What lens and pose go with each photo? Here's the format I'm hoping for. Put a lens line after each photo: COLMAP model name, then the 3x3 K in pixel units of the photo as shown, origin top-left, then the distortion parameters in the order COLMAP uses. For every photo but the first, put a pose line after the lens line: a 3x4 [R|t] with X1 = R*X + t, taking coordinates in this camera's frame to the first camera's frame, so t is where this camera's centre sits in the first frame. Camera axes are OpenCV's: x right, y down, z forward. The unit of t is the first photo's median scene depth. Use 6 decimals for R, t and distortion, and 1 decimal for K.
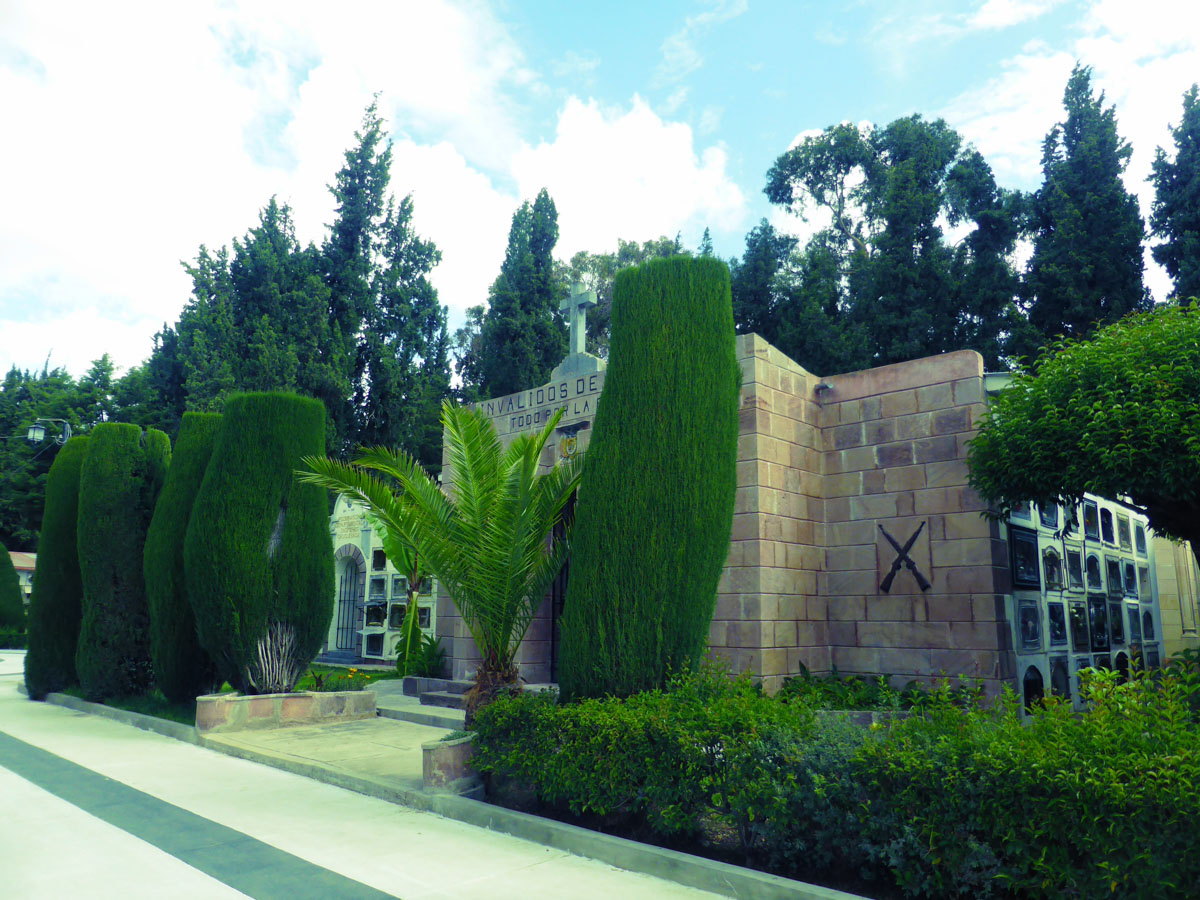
lens RADIAL K [[833.9, 0, 599.8], [0, 833.9, 452.1], [0, 0, 1]] dist [-0.009059, 0.002527]
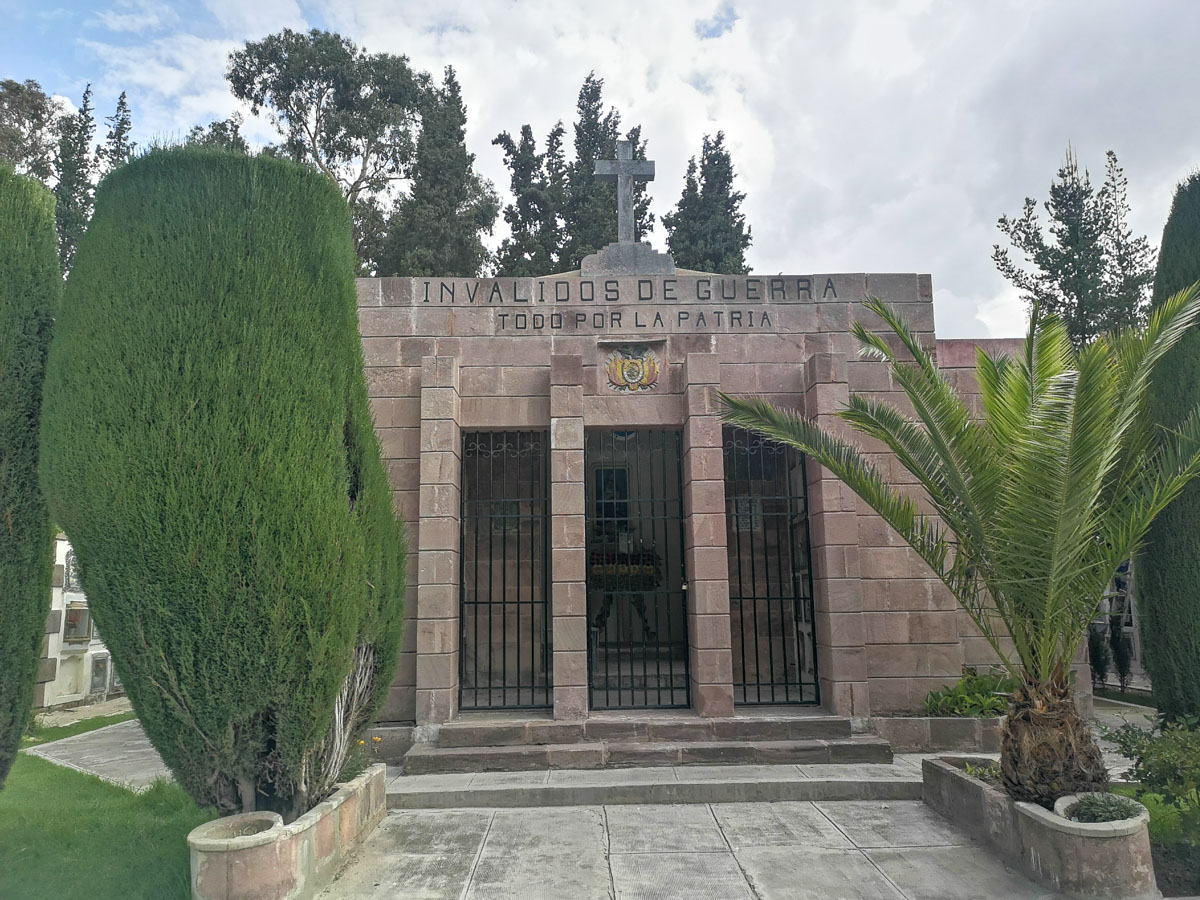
lens RADIAL K [[946.2, 0, 600.2], [0, 946.2, 449.8], [0, 0, 1]] dist [0.063470, 0.000395]
pose [[0.701024, 0.097311, 0.706467, -0.583455], [-0.103748, 0.994023, -0.033971, 0.084064], [-0.705550, -0.049480, 0.706930, 0.438133]]
